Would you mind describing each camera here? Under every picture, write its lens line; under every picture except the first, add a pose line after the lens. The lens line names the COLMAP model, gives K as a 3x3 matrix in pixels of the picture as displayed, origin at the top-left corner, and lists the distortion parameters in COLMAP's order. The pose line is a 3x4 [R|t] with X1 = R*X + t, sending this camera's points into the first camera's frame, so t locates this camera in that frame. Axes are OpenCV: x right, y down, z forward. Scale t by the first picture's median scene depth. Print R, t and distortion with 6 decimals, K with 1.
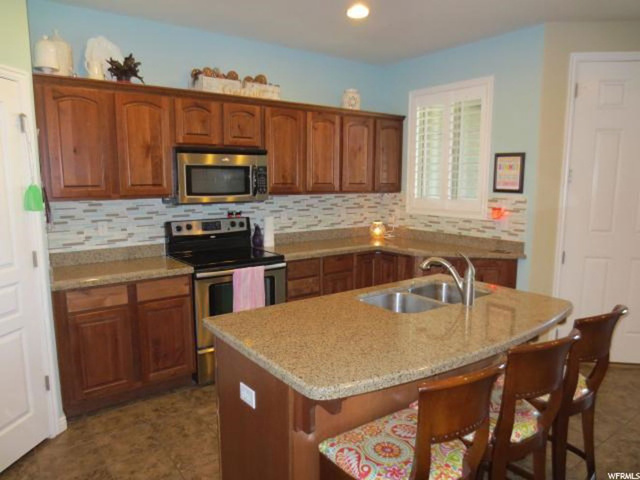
lens RADIAL K [[460.1, 0, 320.0], [0, 460.1, 240.0], [0, 0, 1]] dist [-0.007928, -0.001361]
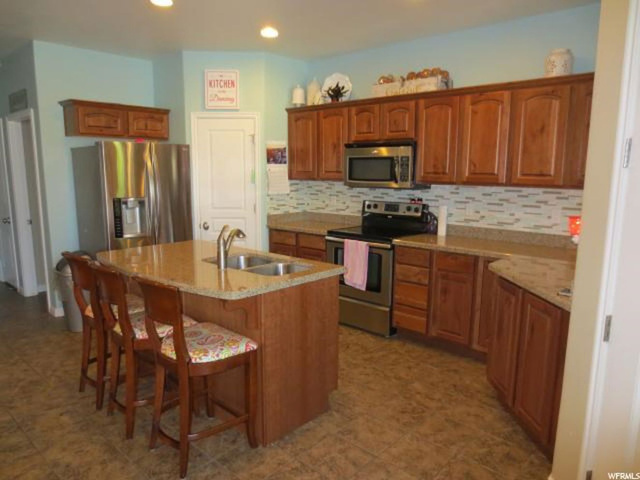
lens RADIAL K [[460.1, 0, 320.0], [0, 460.1, 240.0], [0, 0, 1]] dist [-0.007928, -0.001361]
pose [[0.183280, 0.159272, -0.970073, 0.898835], [-0.130072, 0.982041, 0.136662, -0.087183], [0.974418, 0.101132, 0.200706, 0.590721]]
